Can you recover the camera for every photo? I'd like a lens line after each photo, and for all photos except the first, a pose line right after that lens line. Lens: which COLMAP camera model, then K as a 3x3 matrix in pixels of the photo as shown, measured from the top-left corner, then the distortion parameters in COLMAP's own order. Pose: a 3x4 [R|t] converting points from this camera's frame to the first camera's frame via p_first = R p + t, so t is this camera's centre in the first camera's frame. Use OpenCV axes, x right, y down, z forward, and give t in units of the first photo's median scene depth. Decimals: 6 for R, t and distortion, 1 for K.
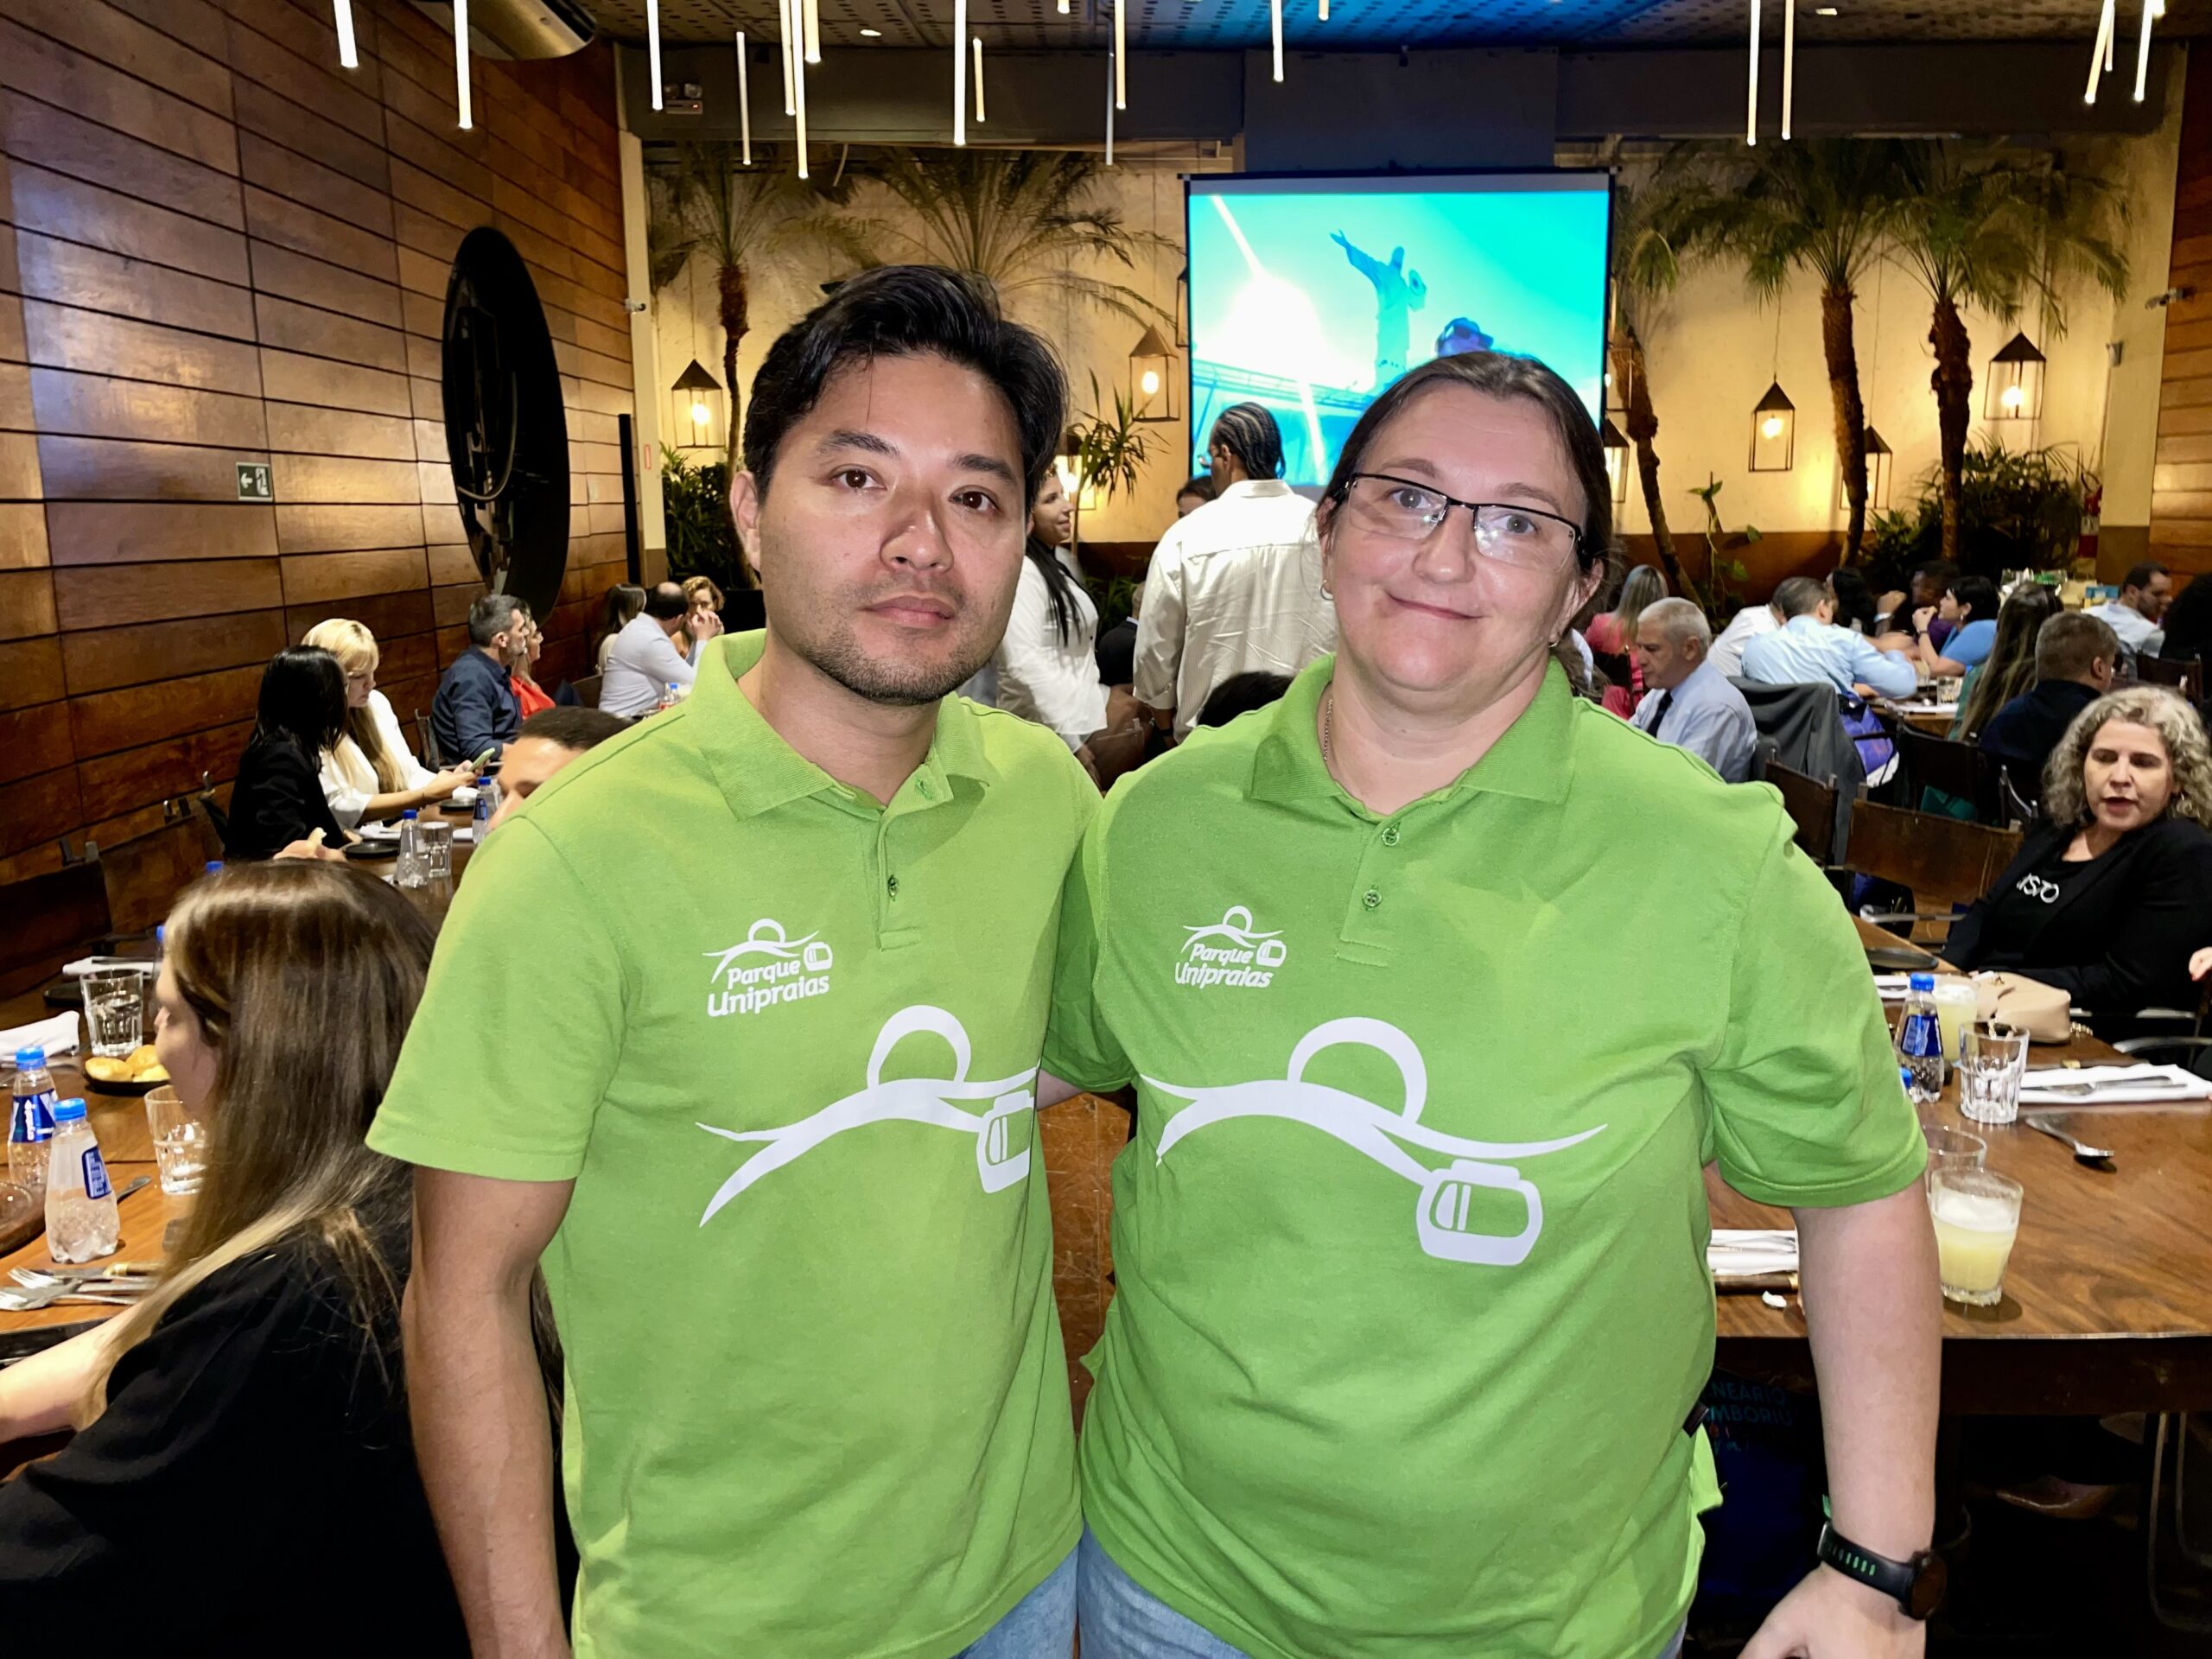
lens RADIAL K [[1721.2, 0, 1114.6], [0, 1721.2, 808.6], [0, 0, 1]] dist [0.030000, -0.025382]
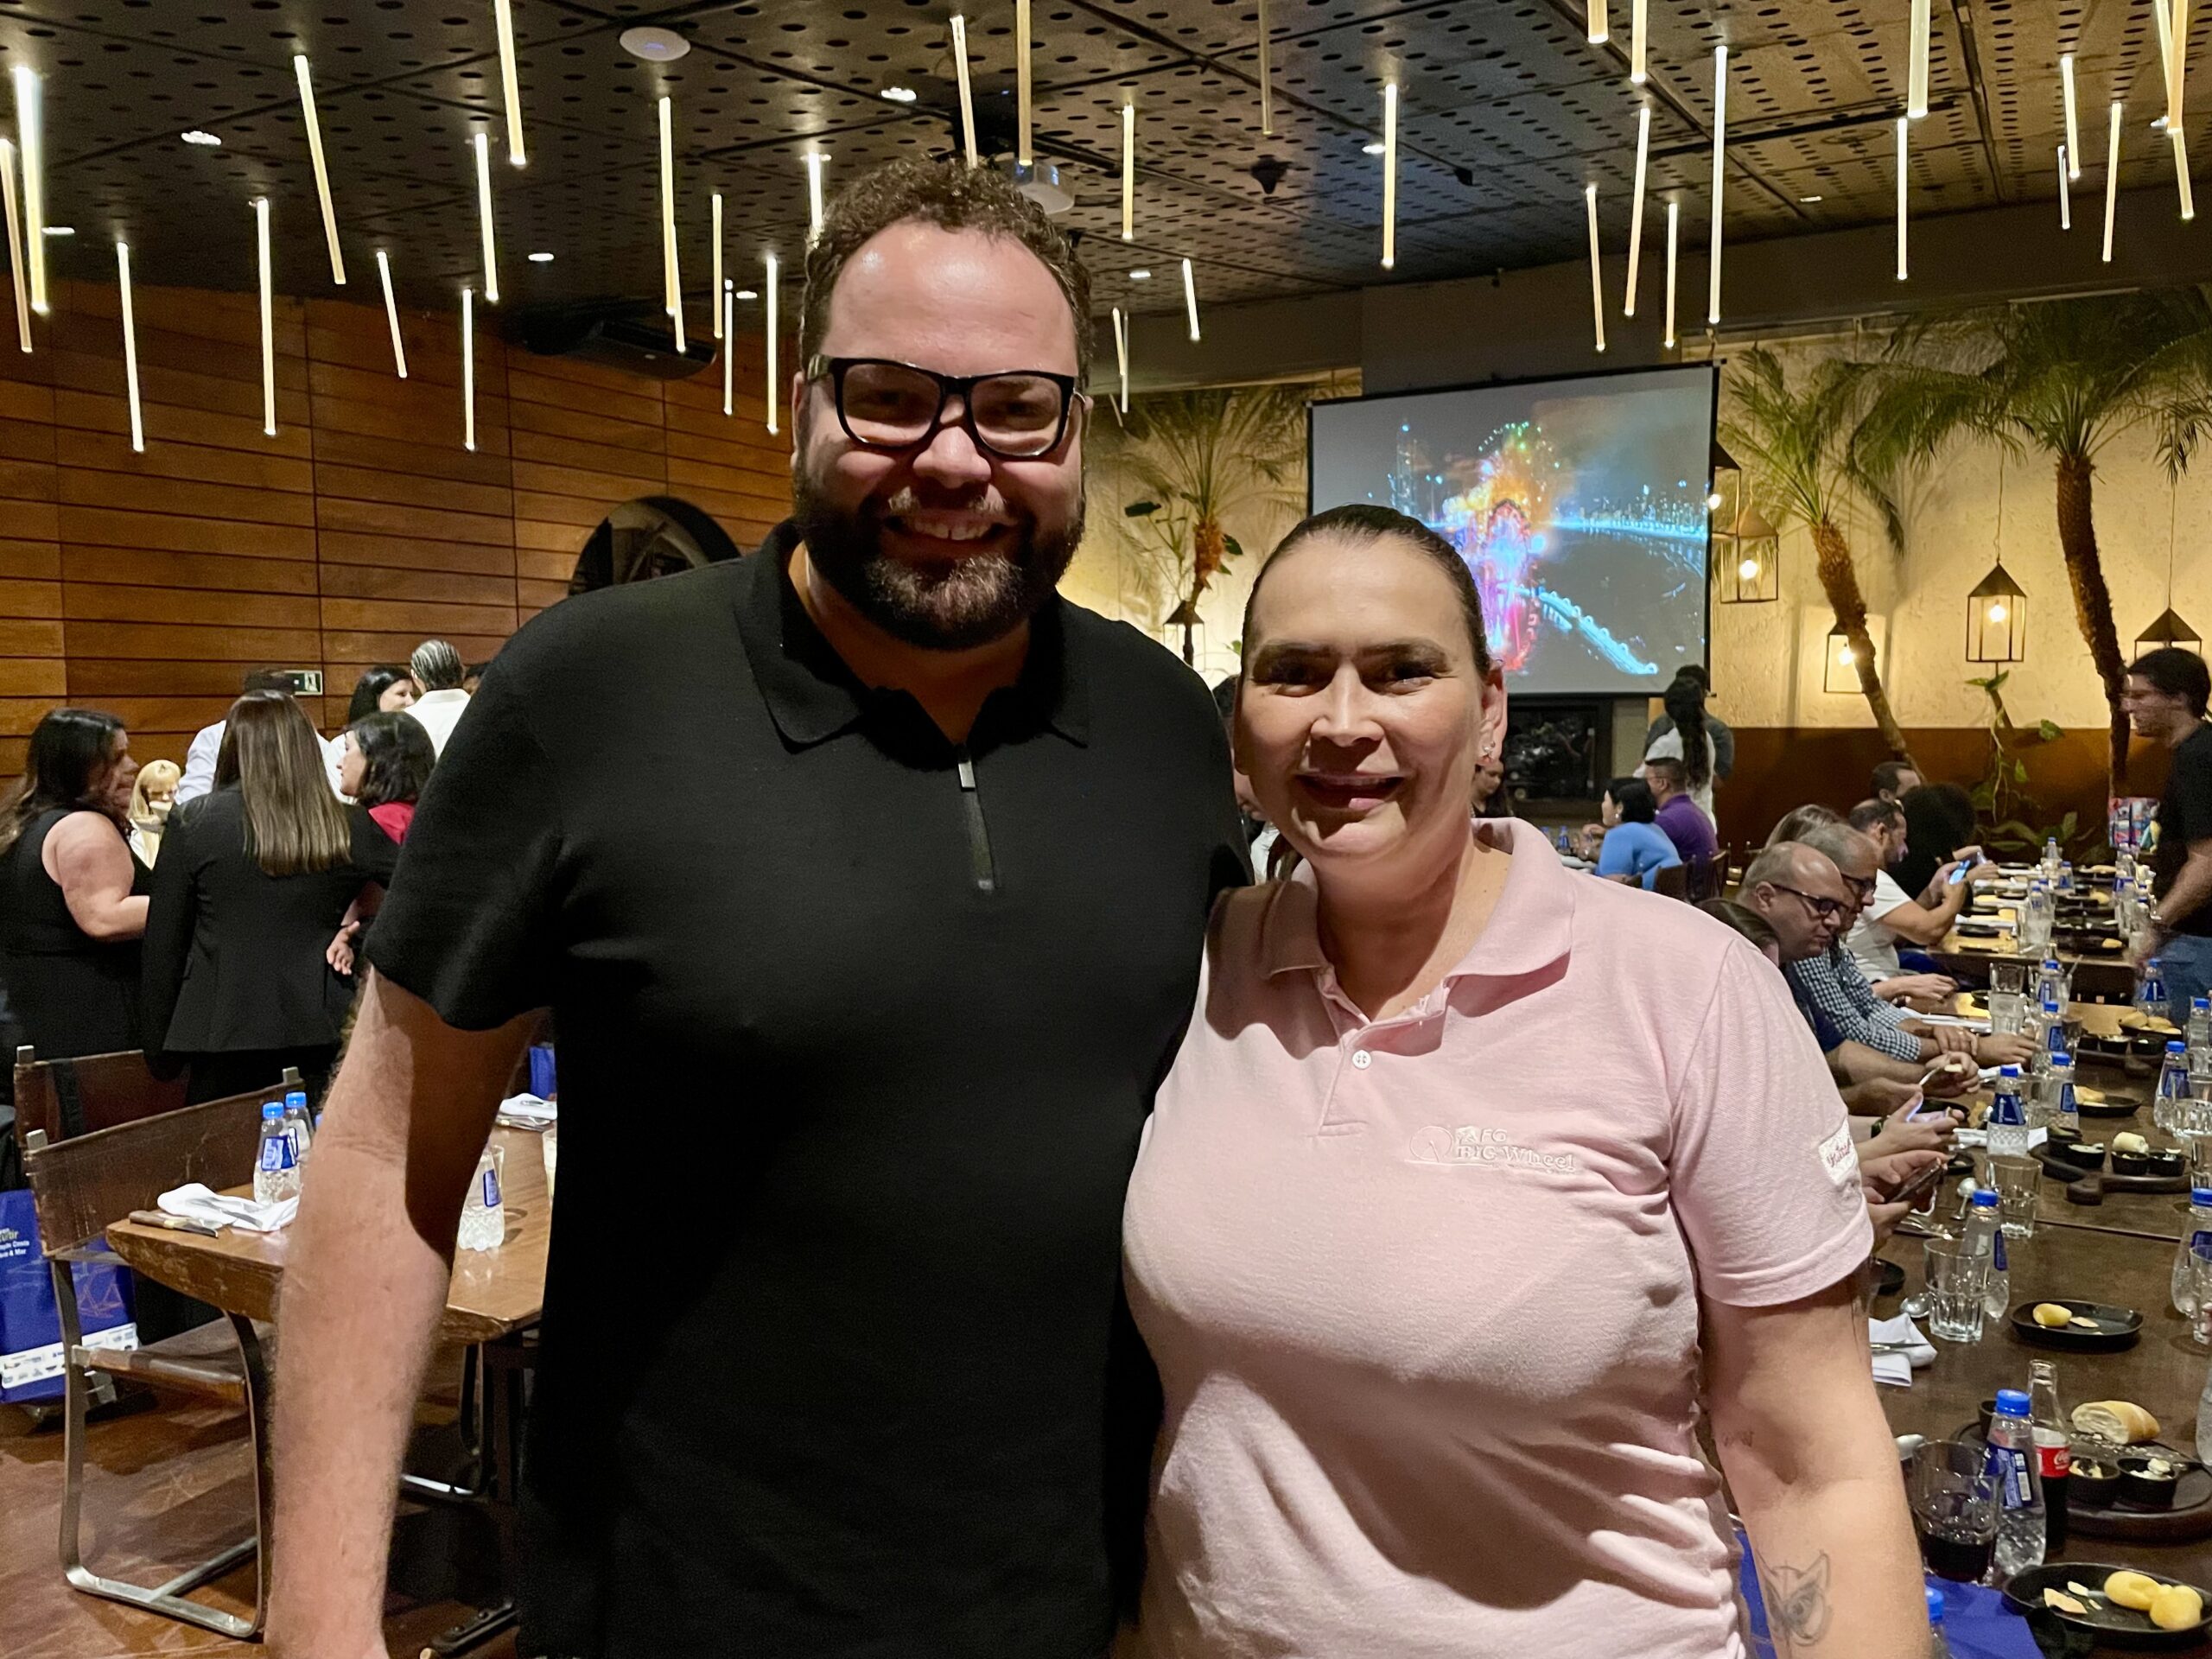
lens RADIAL K [[1721.2, 0, 1102.7], [0, 1721.2, 840.5], [0, 0, 1]] dist [0.030000, -0.025382]
pose [[0.857377, 0.053232, -0.511929, 0.438903], [-0.094748, 0.993963, -0.055327, -0.008592], [0.505893, 0.095941, 0.857244, 0.000835]]
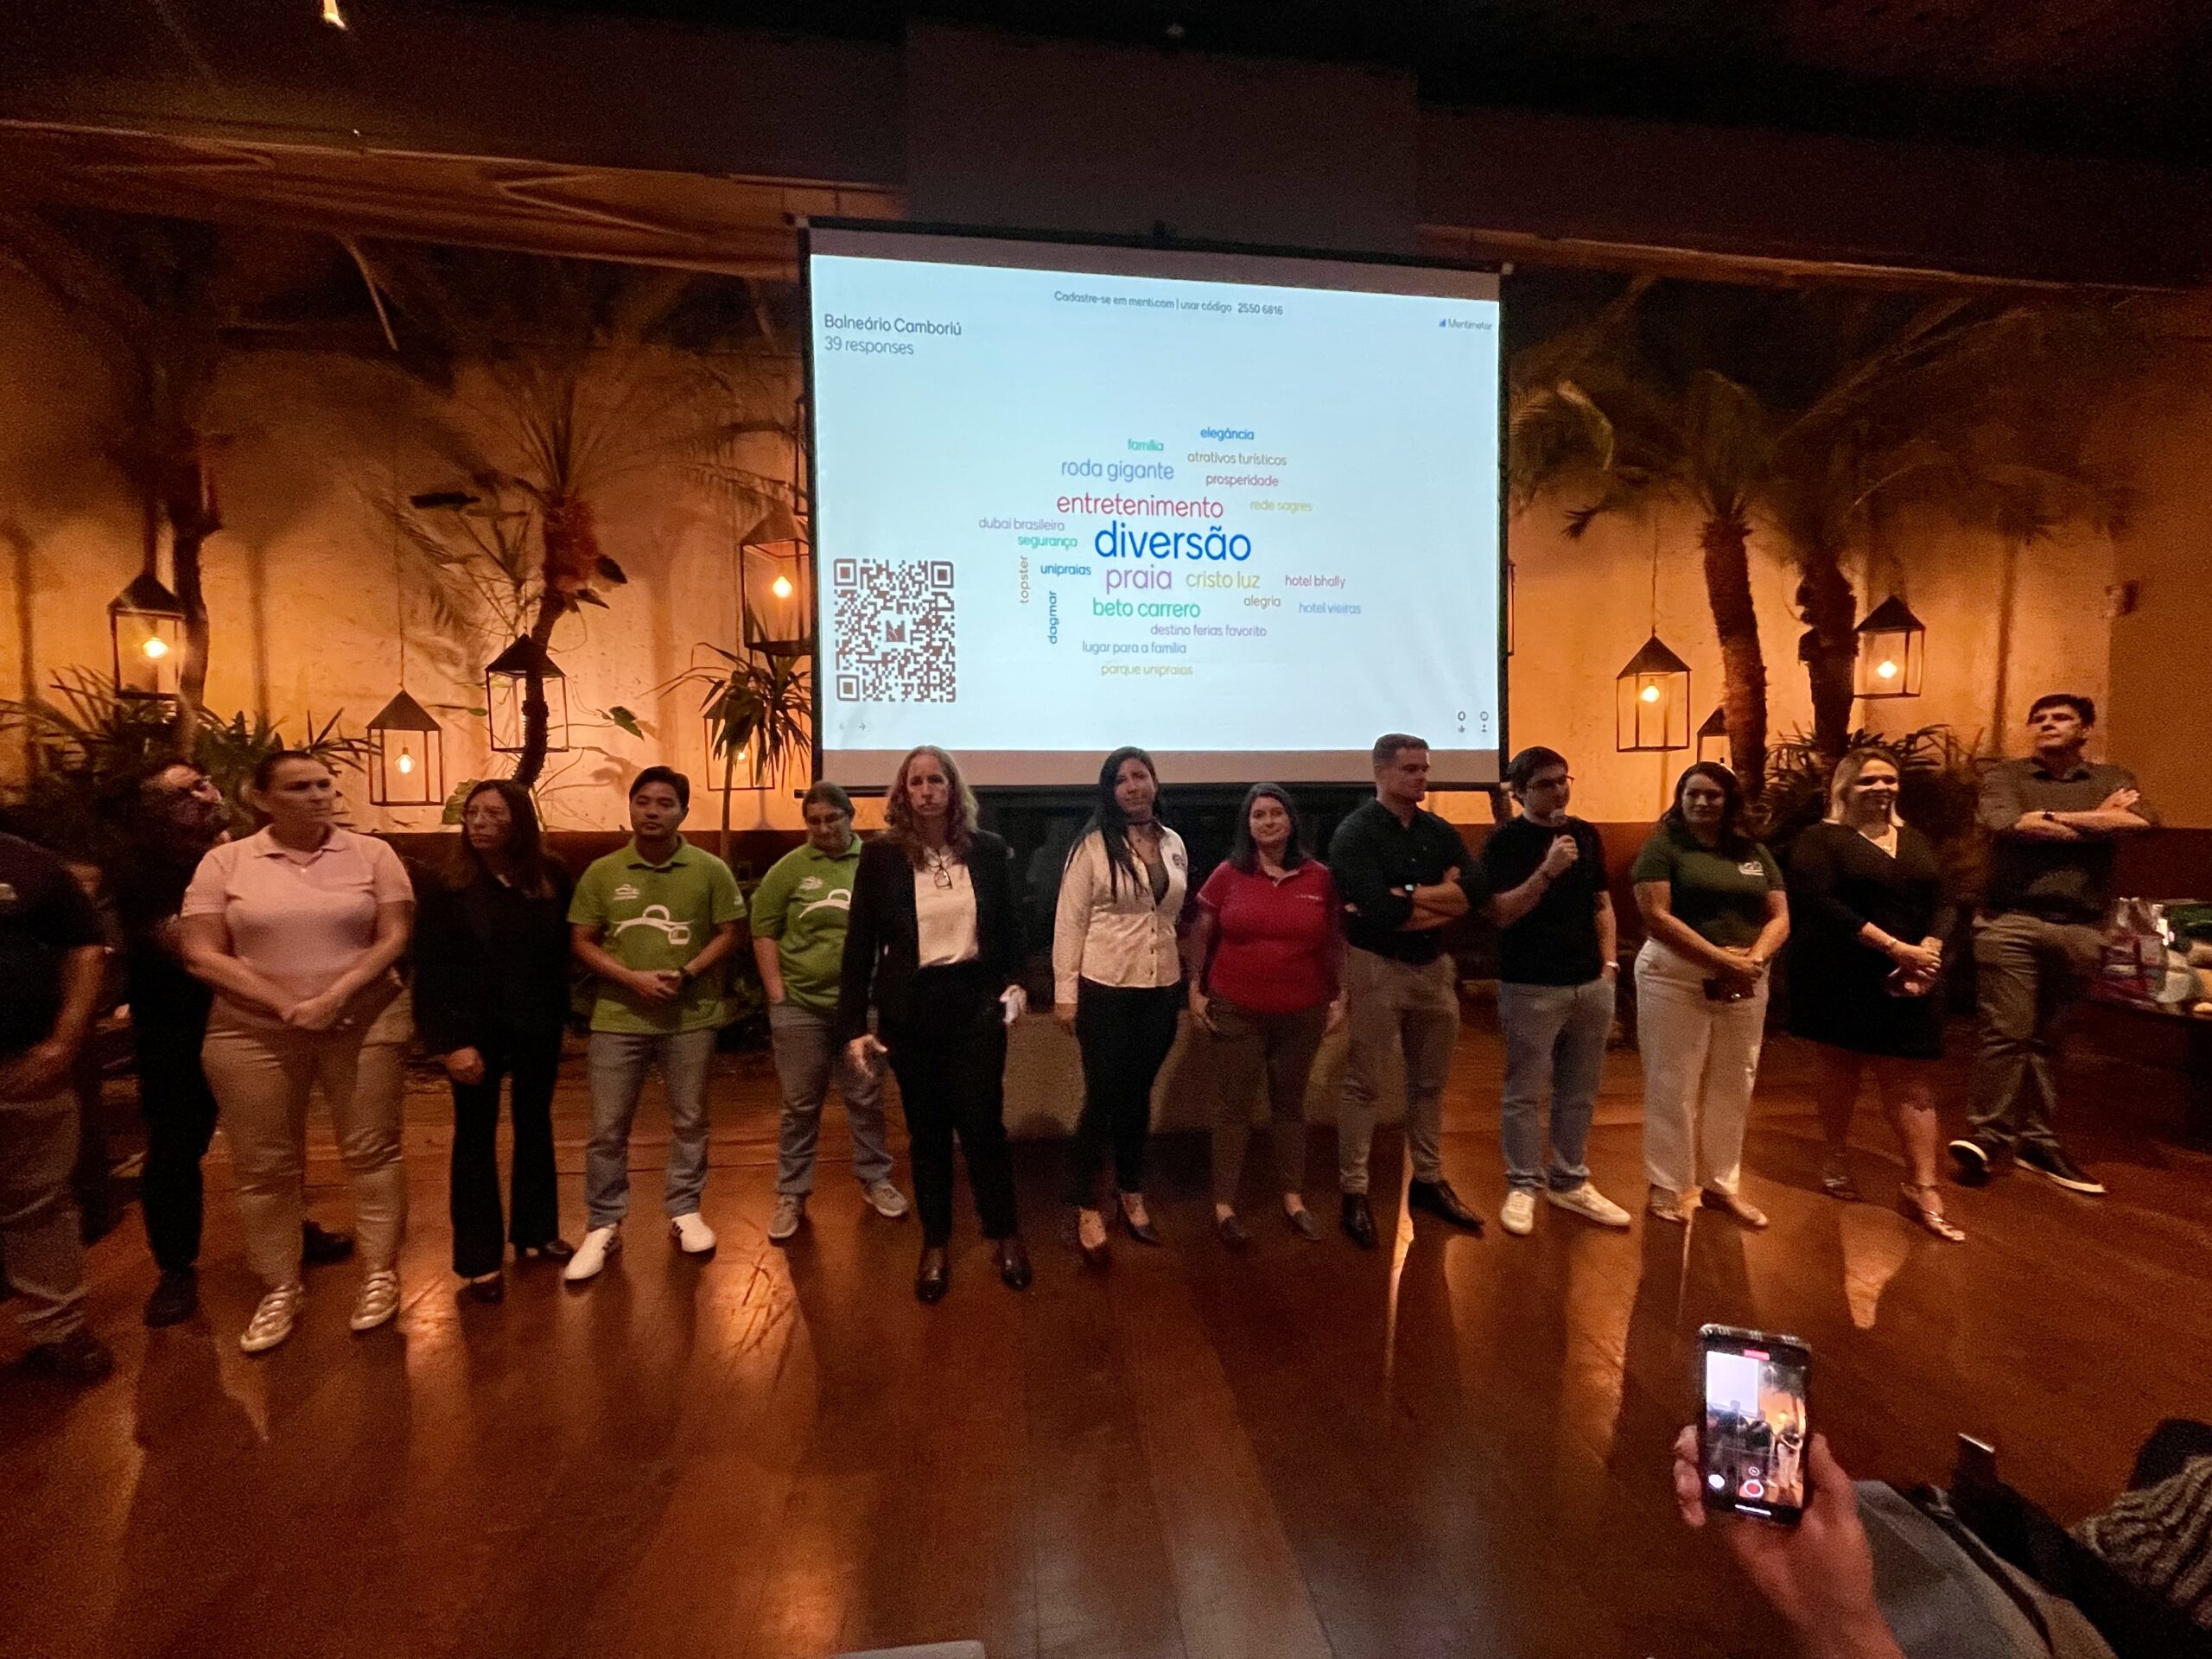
lens RADIAL K [[876.8, 0, 1089.7], [0, 876.8, 824.1], [0, 0, 1]] dist [-0.012679, 0.000279]
pose [[0.997160, 0.004151, 0.075200, 0.098550], [0.005824, 0.991239, -0.131949, -0.110165], [-0.075089, 0.132012, 0.988400, 0.626838]]
